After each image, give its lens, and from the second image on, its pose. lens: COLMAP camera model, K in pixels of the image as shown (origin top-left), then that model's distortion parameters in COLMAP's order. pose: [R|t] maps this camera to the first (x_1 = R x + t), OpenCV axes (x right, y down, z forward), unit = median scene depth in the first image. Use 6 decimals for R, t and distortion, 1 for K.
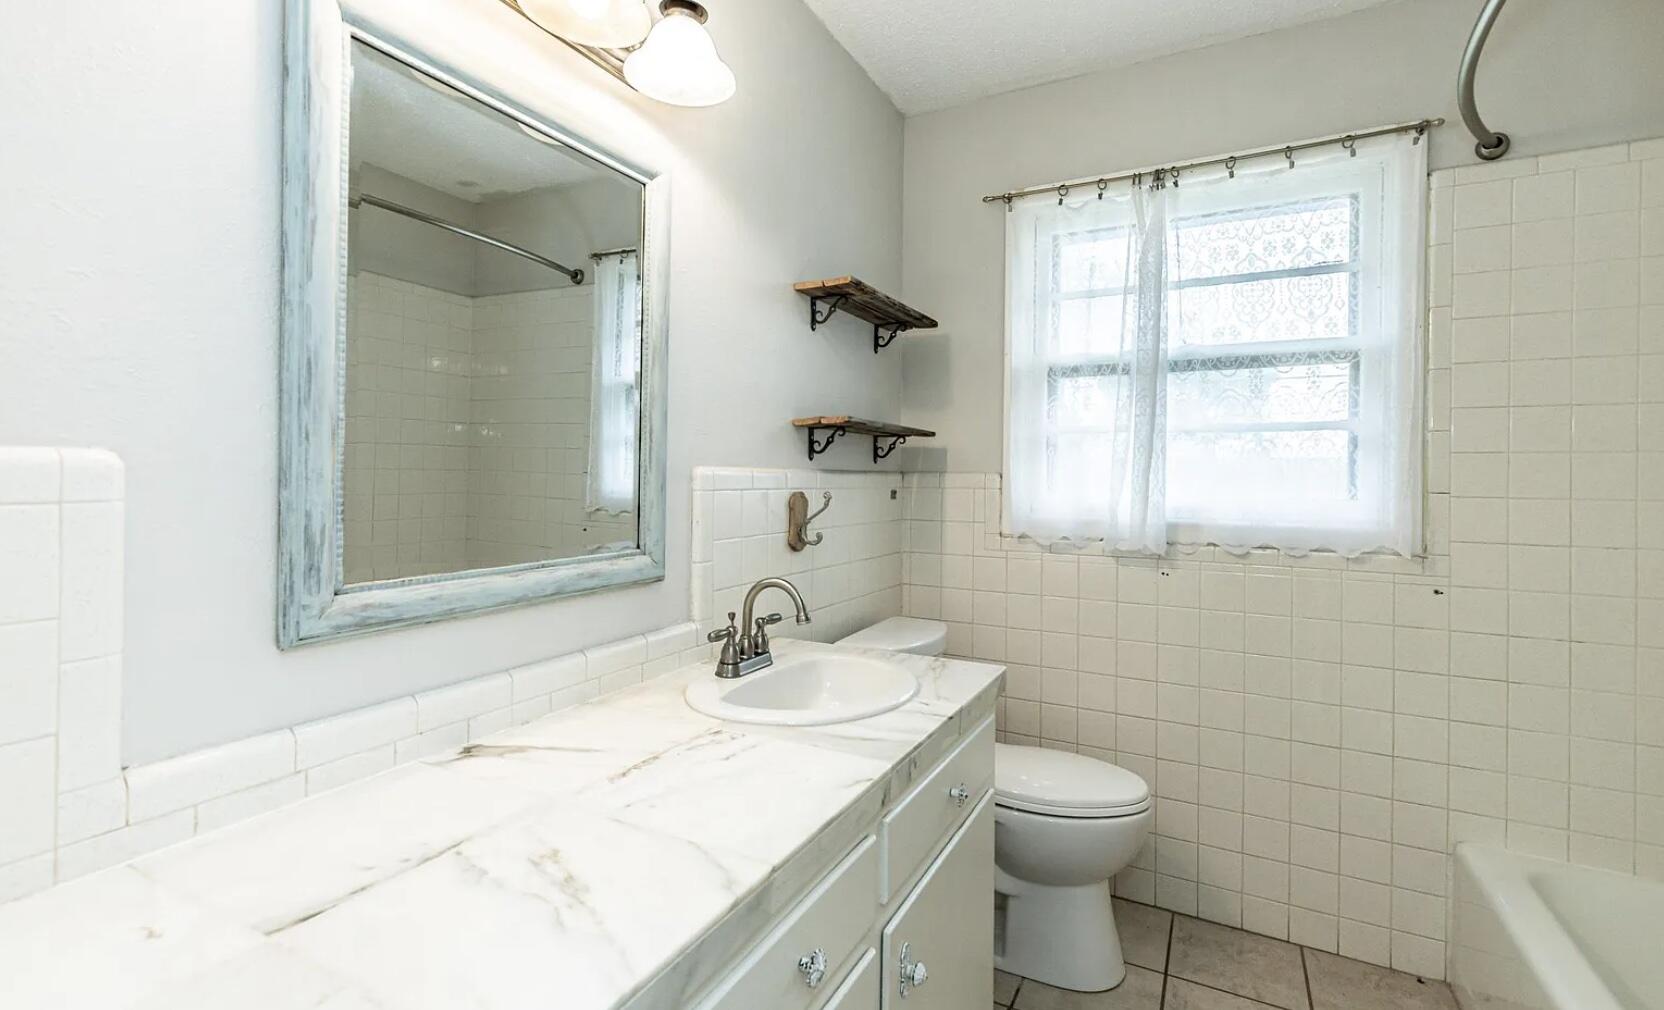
lens RADIAL K [[765.1, 0, 796.1], [0, 765.1, 484.2], [0, 0, 1]] dist [0.001957, 0.000448]
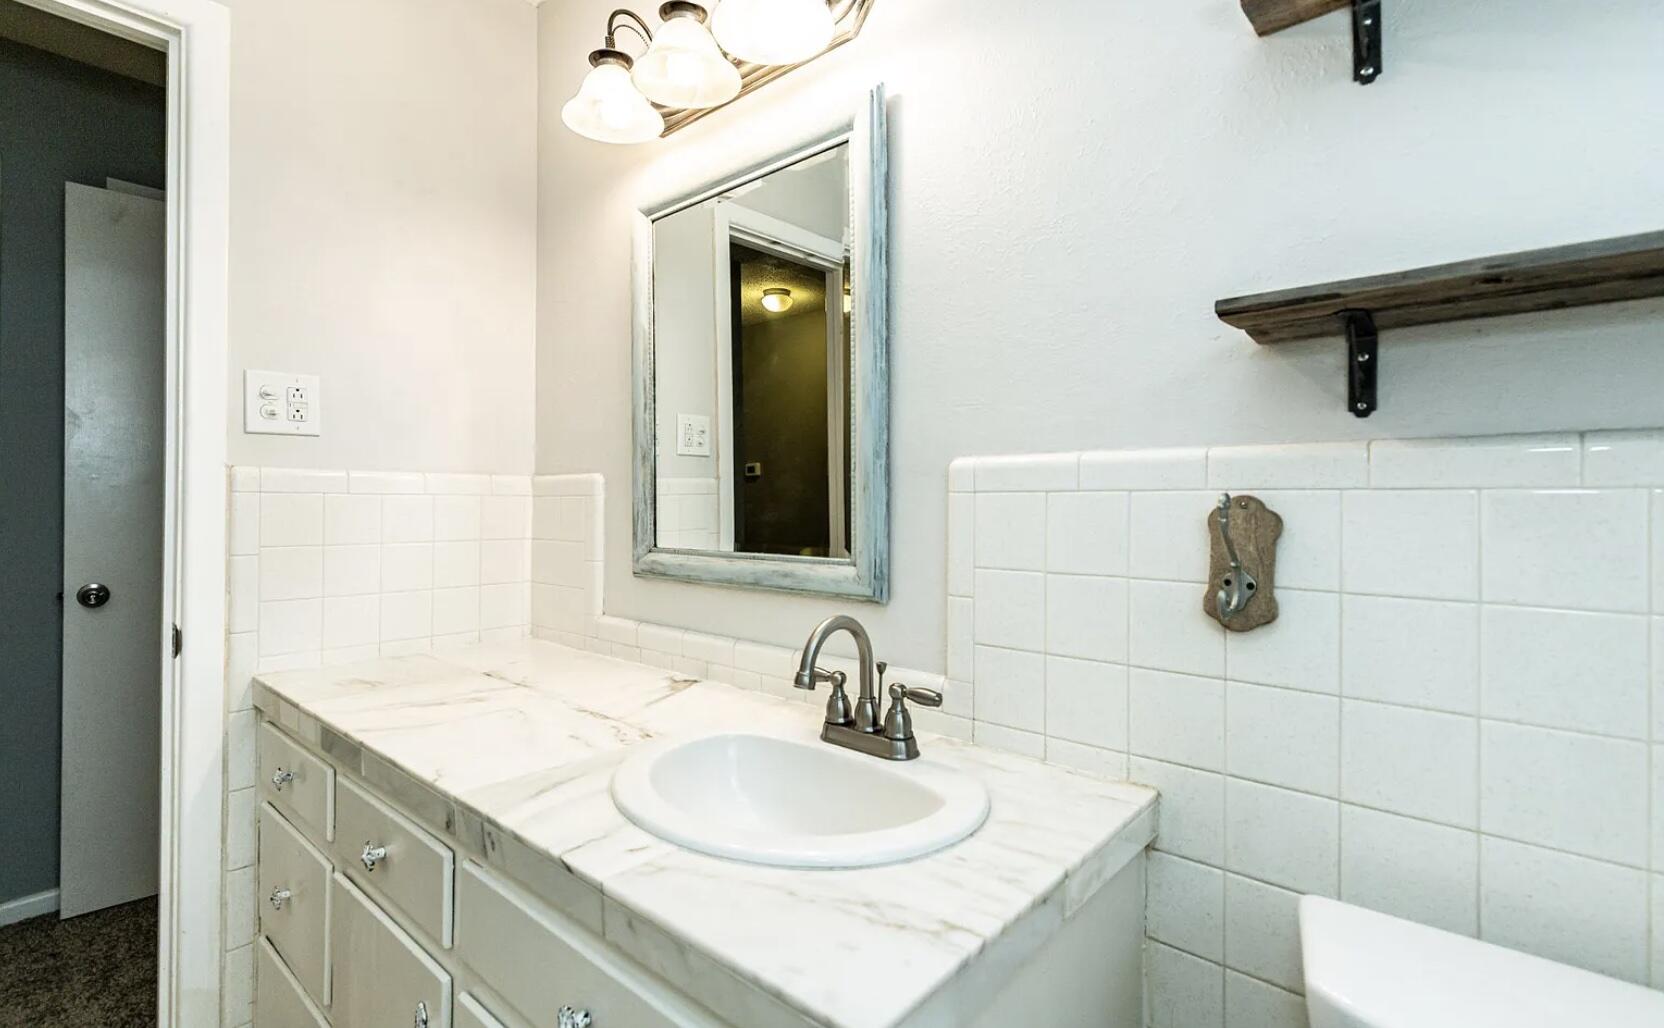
lens RADIAL K [[757.2, 0, 823.4], [0, 757.2, 492.3], [0, 0, 1]] dist [0.008808, -0.001178]
pose [[-0.217856, -0.015267, -0.975862, 0.714502], [-0.006825, 0.999877, -0.014119, 0.023546], [0.975957, 0.003584, -0.217933, 1.285278]]
